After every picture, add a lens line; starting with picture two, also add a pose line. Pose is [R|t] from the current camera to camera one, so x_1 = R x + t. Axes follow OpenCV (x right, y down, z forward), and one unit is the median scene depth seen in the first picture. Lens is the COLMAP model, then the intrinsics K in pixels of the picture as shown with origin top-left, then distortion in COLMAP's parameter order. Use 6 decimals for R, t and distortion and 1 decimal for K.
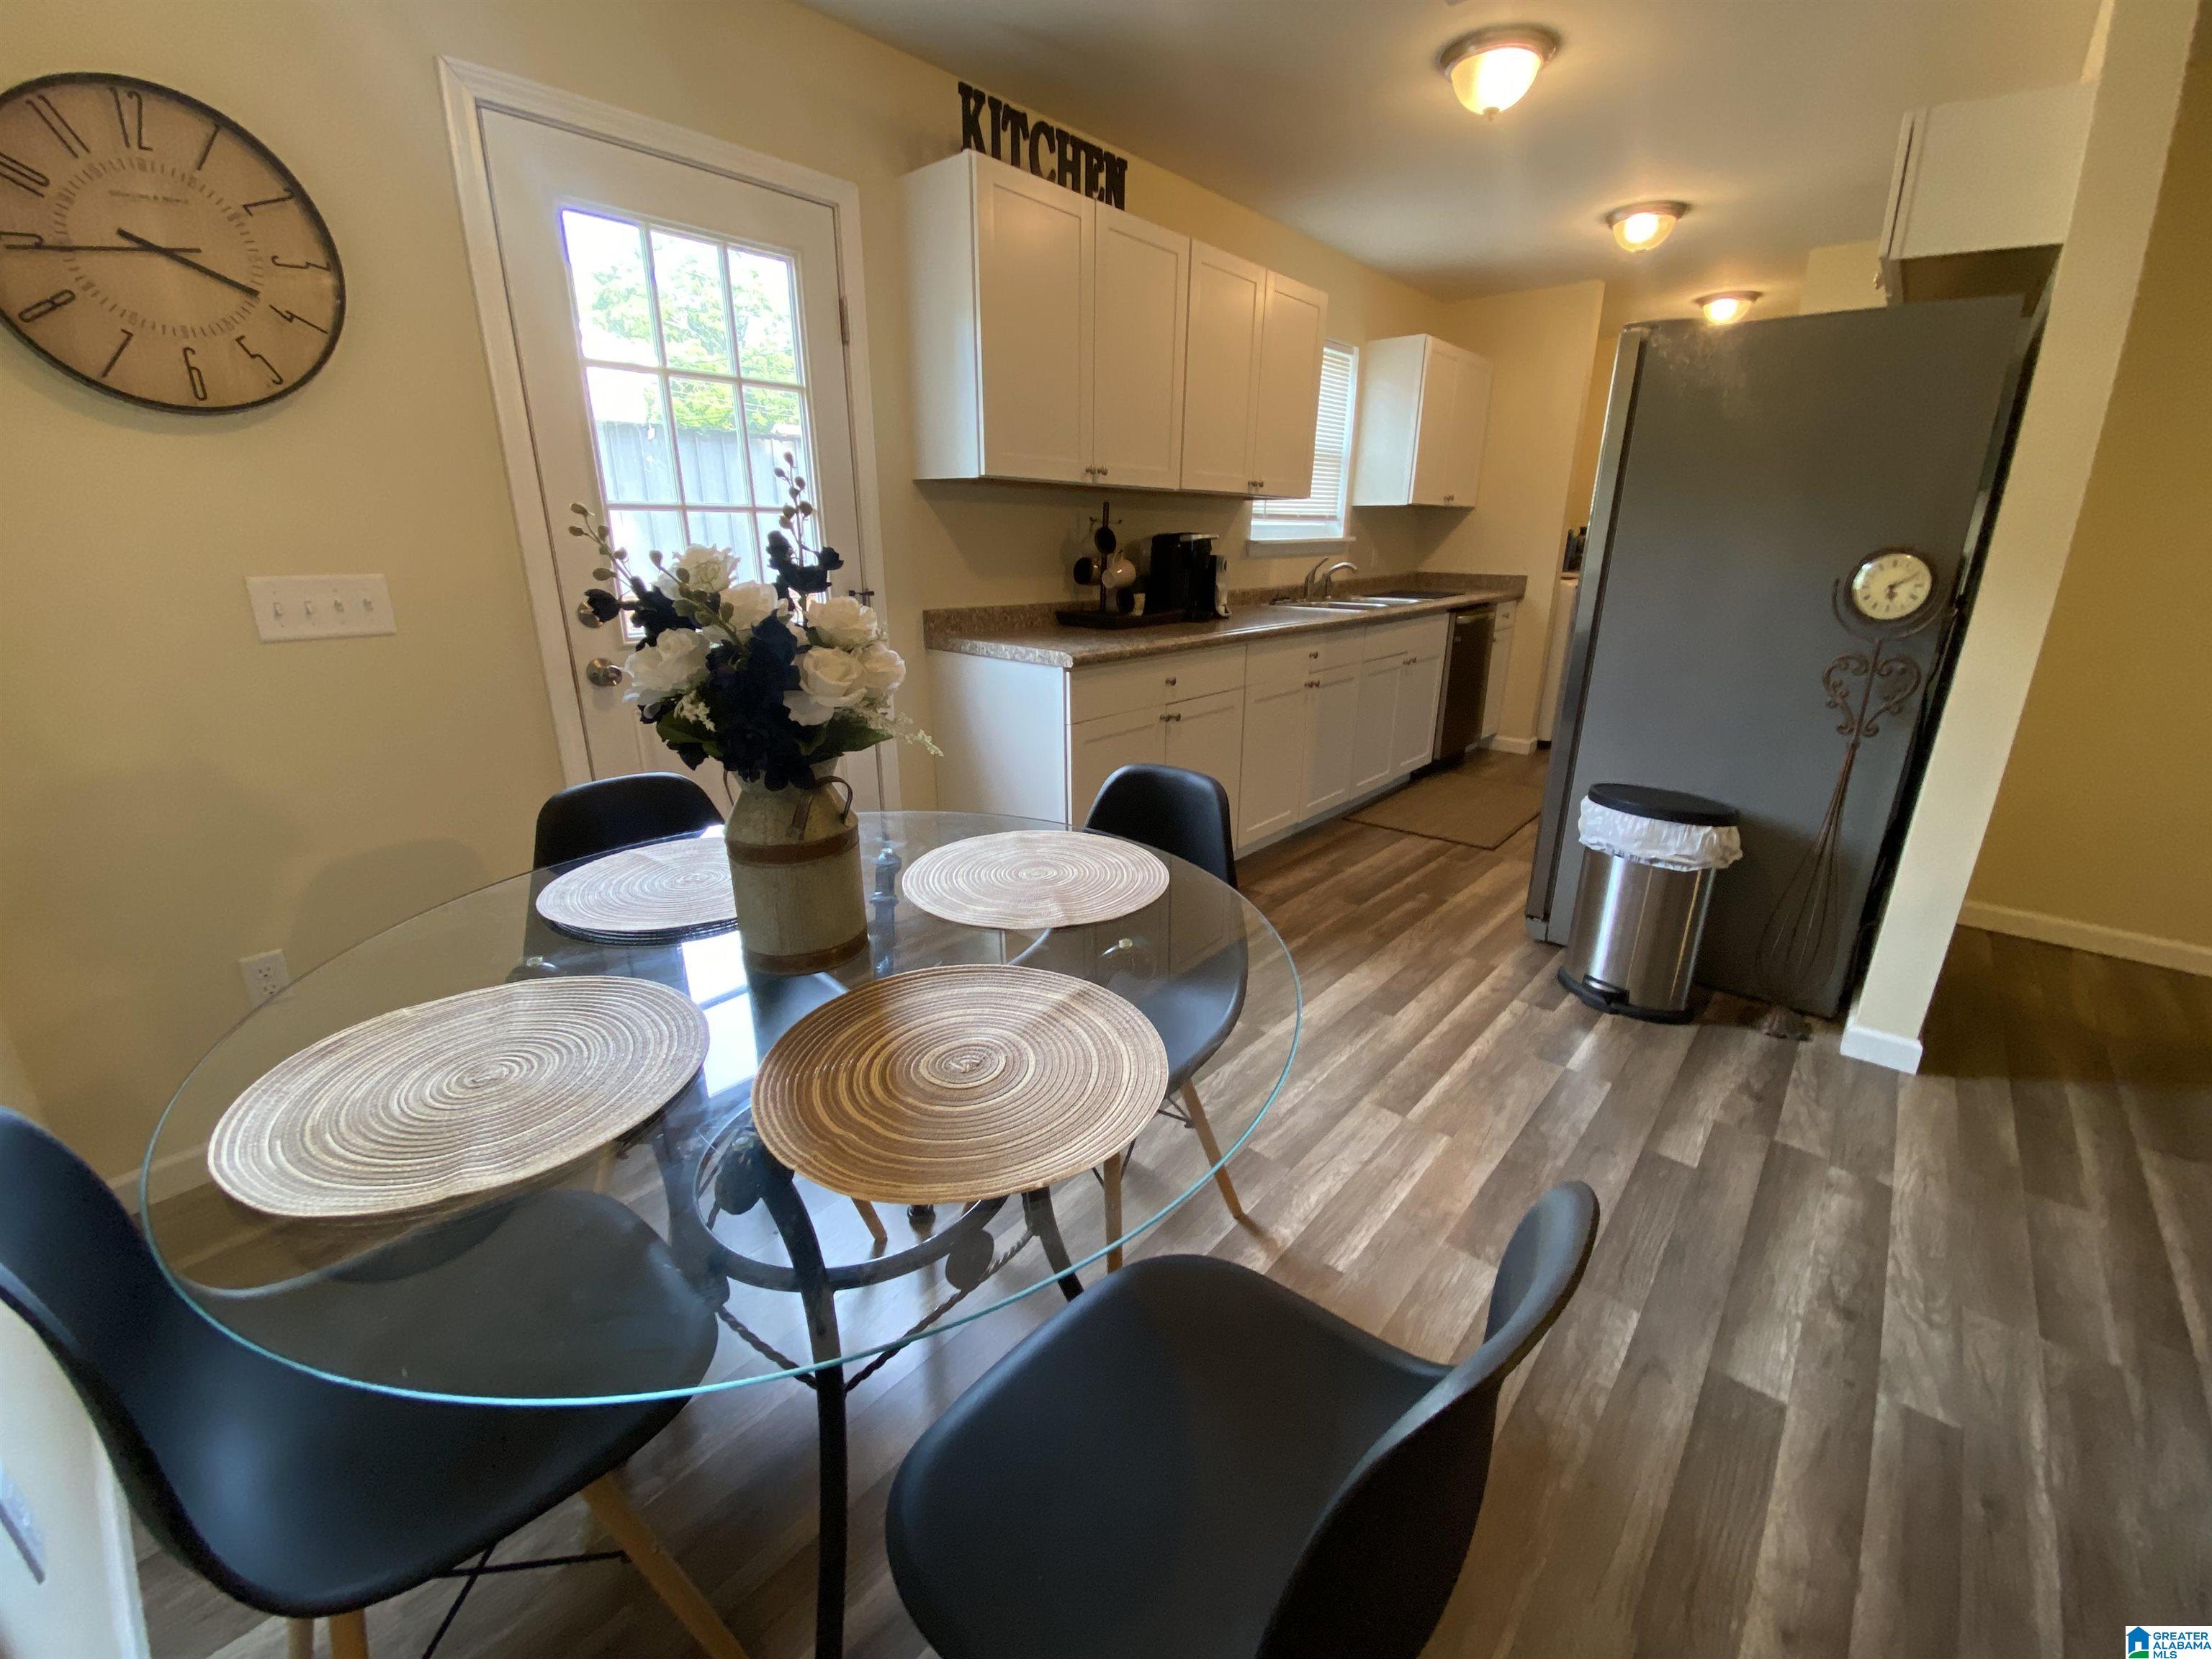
lens RADIAL K [[899.6, 0, 1106.0], [0, 899.6, 829.5], [0, 0, 1]] dist [0.022992, -0.017771]
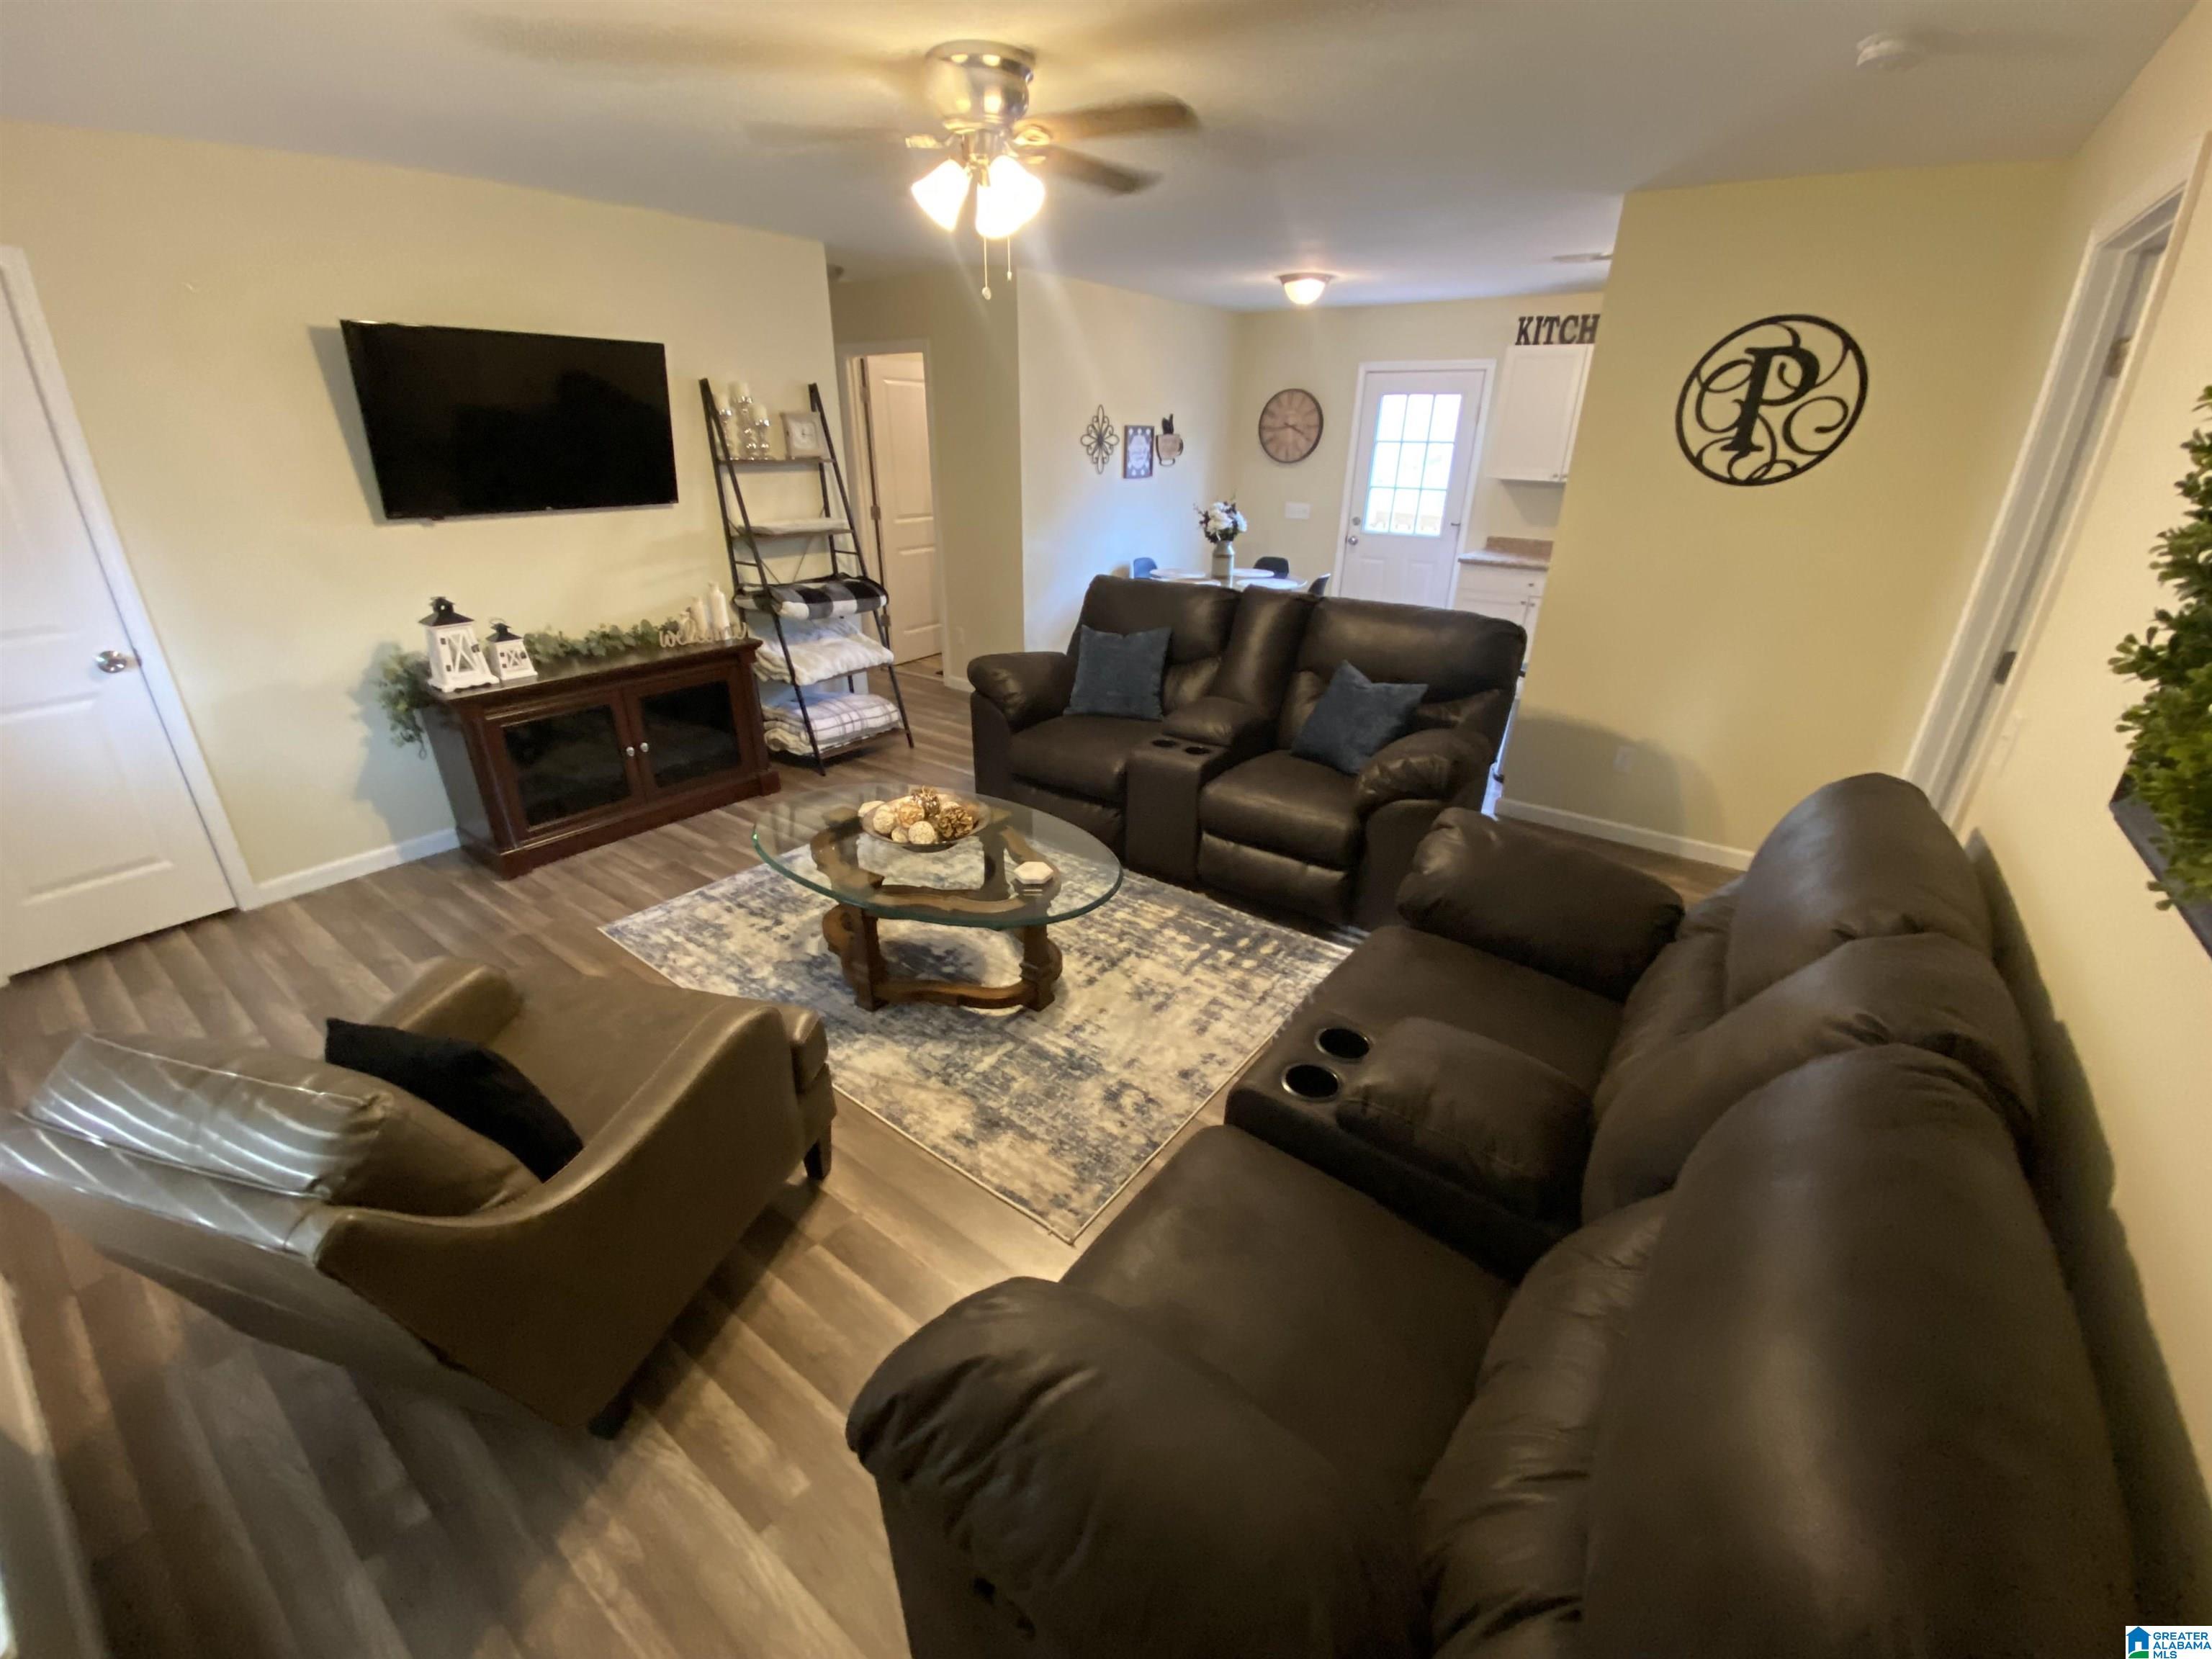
lens RADIAL K [[889.0, 0, 1106.0], [0, 889.0, 829.5], [0, 0, 1]] dist [0.015996, -0.016843]
pose [[0.080991, 0.399341, -0.913218, 2.455105], [-0.334713, 0.873918, 0.352470, -0.087586], [0.938833, 0.277119, 0.204444, -0.157454]]
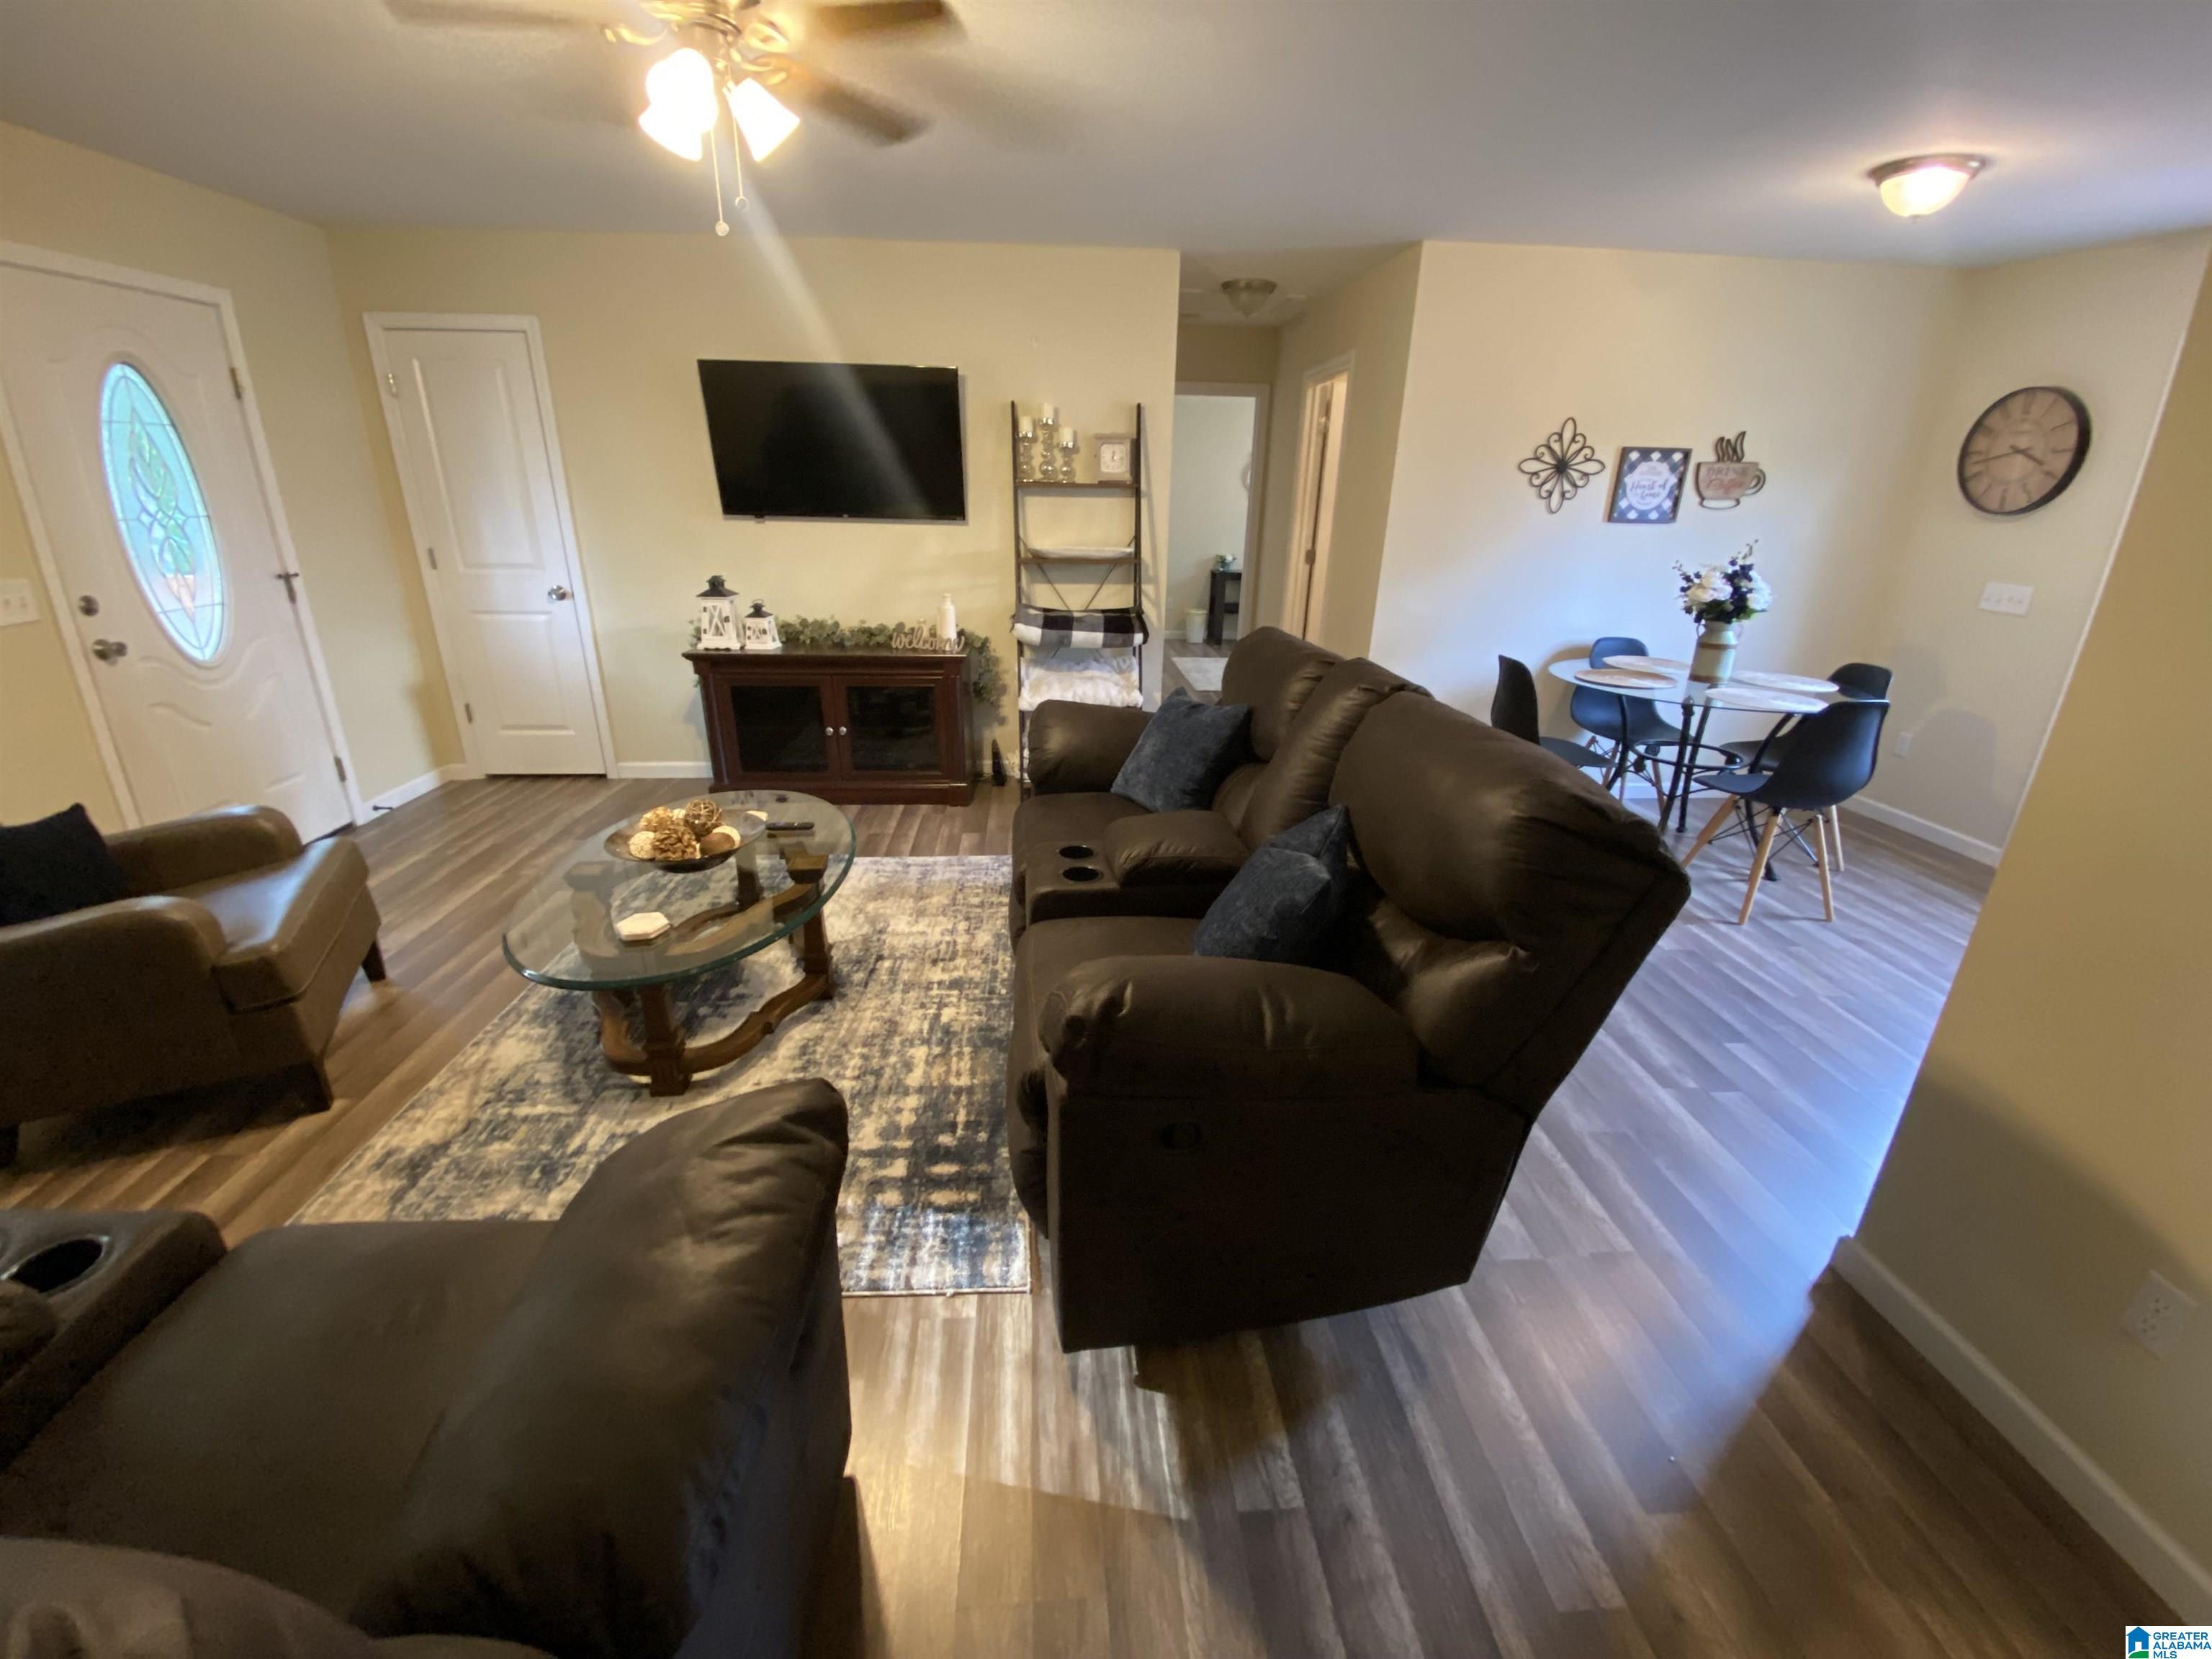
lens RADIAL K [[883.5, 0, 1106.0], [0, 883.5, 829.5], [0, 0, 1]] dist [0.028577, -0.027242]
pose [[-0.700914, 0.233793, -0.673841, 1.715077], [-0.253260, 0.801608, 0.541557, -0.303529], [0.666768, 0.550242, -0.502647, 0.706650]]
